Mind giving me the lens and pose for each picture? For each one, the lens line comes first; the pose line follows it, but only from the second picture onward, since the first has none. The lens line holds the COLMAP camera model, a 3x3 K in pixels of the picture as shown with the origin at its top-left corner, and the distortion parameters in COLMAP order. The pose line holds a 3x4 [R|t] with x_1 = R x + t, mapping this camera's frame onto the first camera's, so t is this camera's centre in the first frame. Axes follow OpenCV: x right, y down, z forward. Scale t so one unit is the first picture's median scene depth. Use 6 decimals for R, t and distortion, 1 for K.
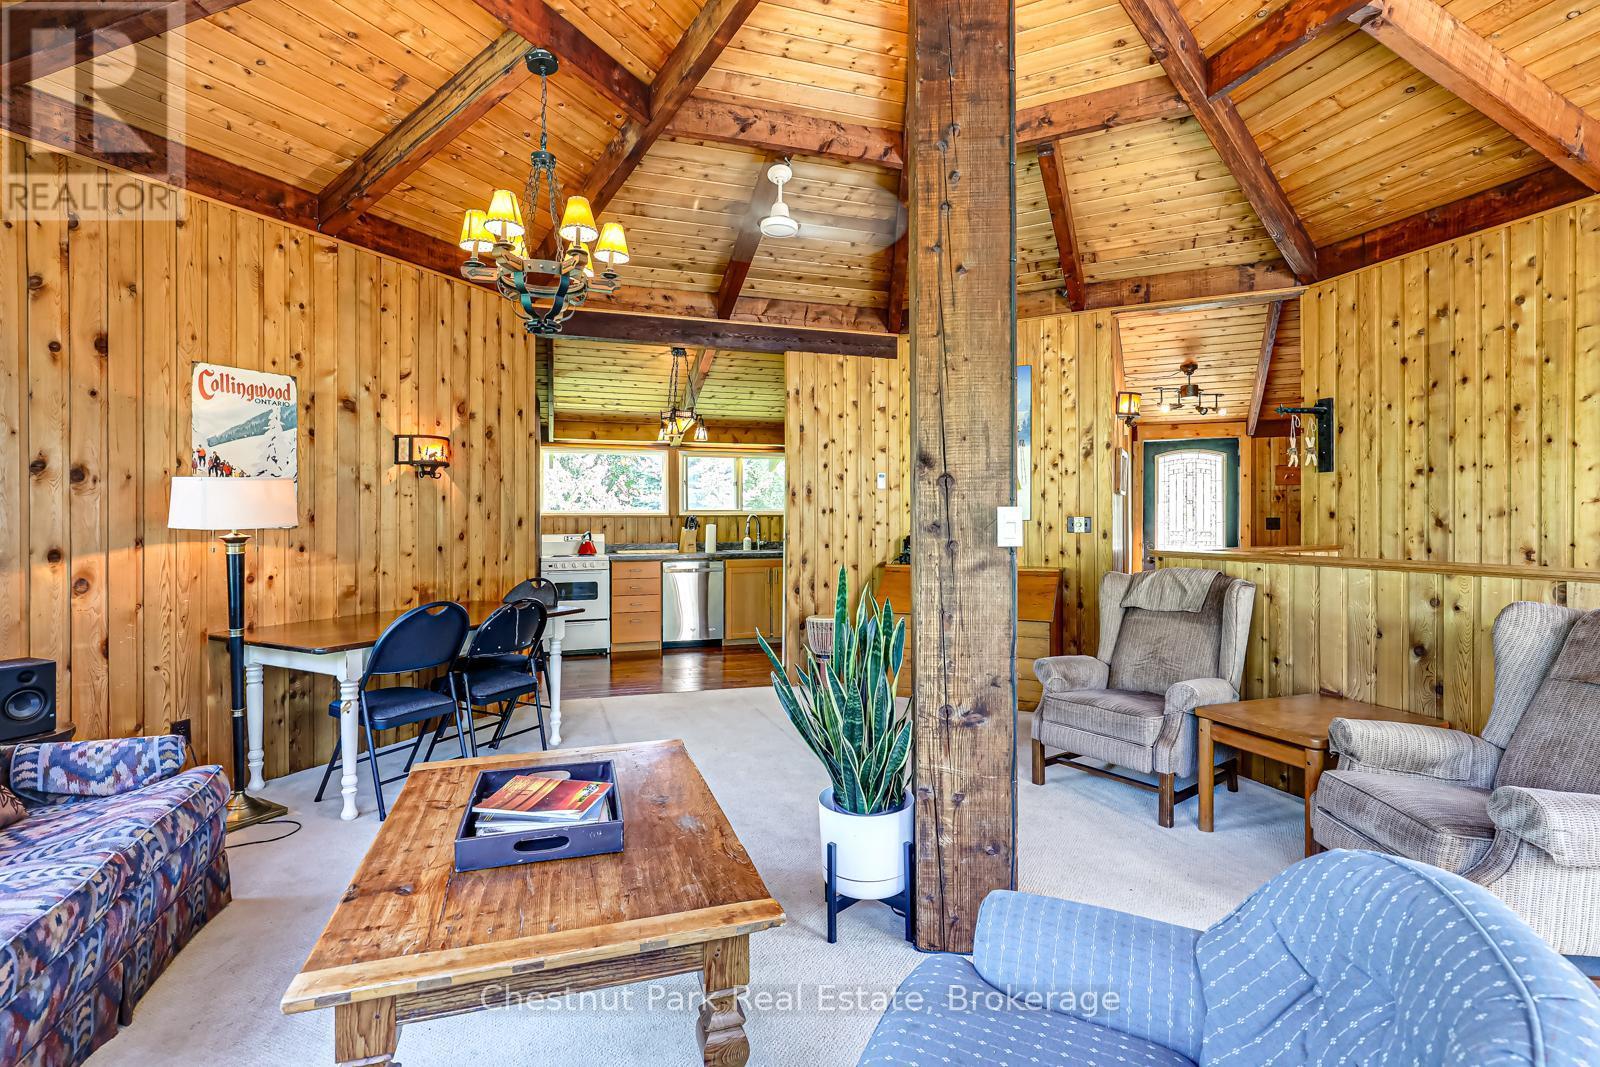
lens RADIAL K [[755.1, 0, 800.2], [0, 755.1, 522.0], [0, 0, 1]] dist [-0.000245, -0.000030]
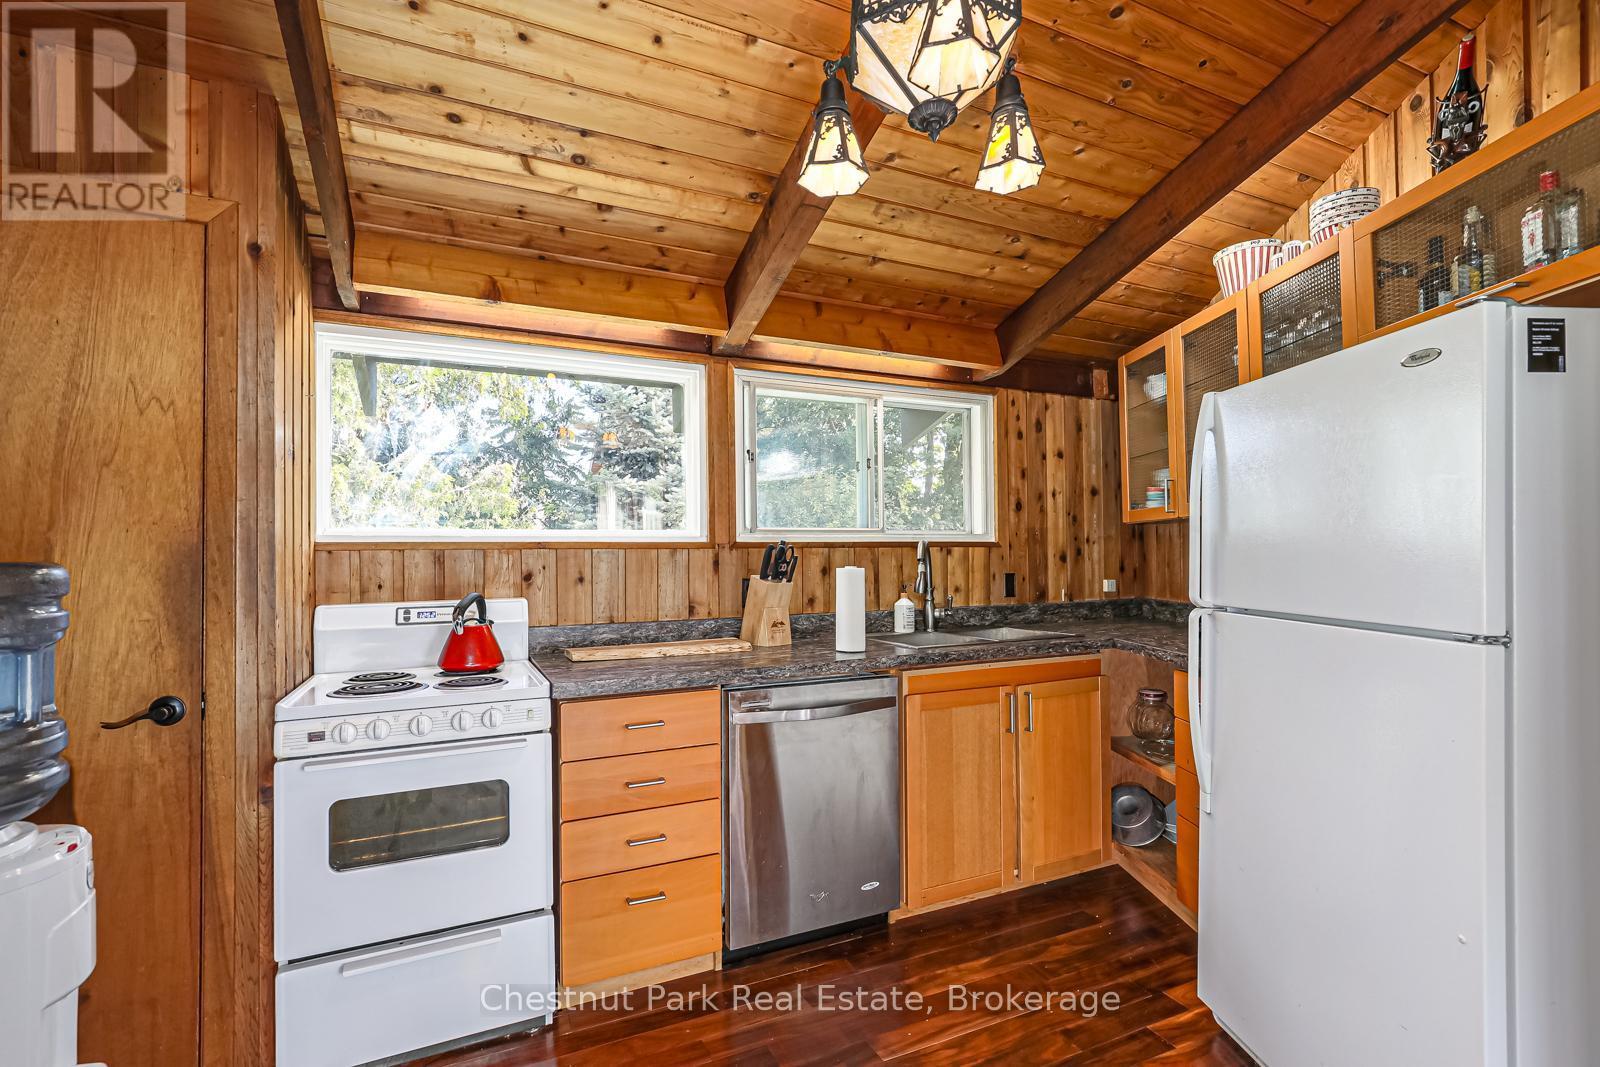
lens RADIAL K [[755.1, 0, 798.0], [0, 755.1, 547.1], [0, 0, 1]] dist [-0.000245, -0.000030]
pose [[0.992442, 0.000655, 0.122712, -0.185029], [0.000341, 0.999967, -0.008097, -0.004198], [-0.122714, 0.008078, 0.992409, 0.667072]]
